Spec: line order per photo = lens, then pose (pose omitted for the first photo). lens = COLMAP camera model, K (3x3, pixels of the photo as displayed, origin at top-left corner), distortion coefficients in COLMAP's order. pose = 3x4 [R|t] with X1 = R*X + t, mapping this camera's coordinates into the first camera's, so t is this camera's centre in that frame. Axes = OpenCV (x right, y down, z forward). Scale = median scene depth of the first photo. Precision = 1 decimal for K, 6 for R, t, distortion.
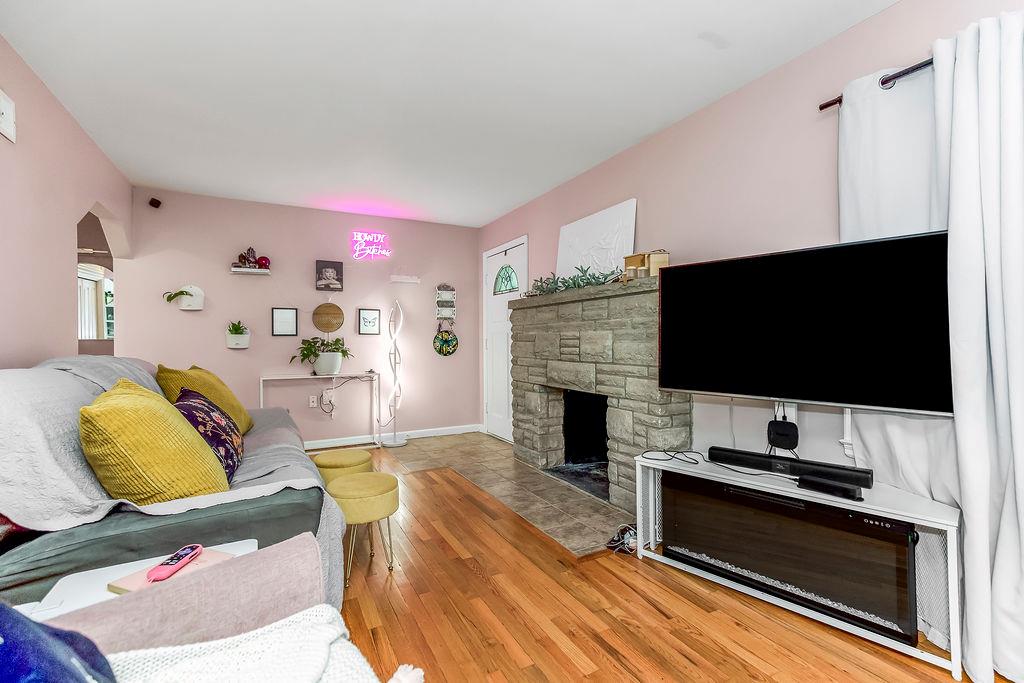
lens RADIAL K [[460.3, 0, 516.2], [0, 460.3, 336.9], [0, 0, 1]] dist [0.020636, -0.000037]
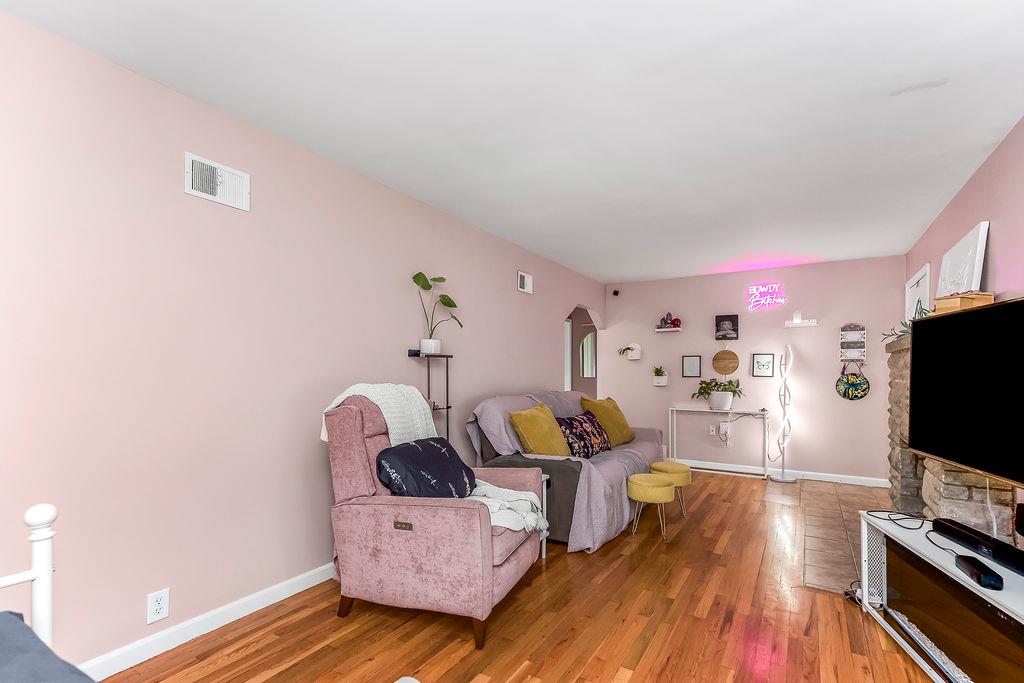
lens RADIAL K [[468.7, 0, 508.6], [0, 468.7, 367.3], [0, 0, 1]] dist [0.021315, 0.000238]
pose [[0.495661, 0.000017, -0.868516, 0.399962], [0.000595, 1.000000, 0.000359, -0.031526], [0.868516, -0.000695, 0.495661, -0.101833]]
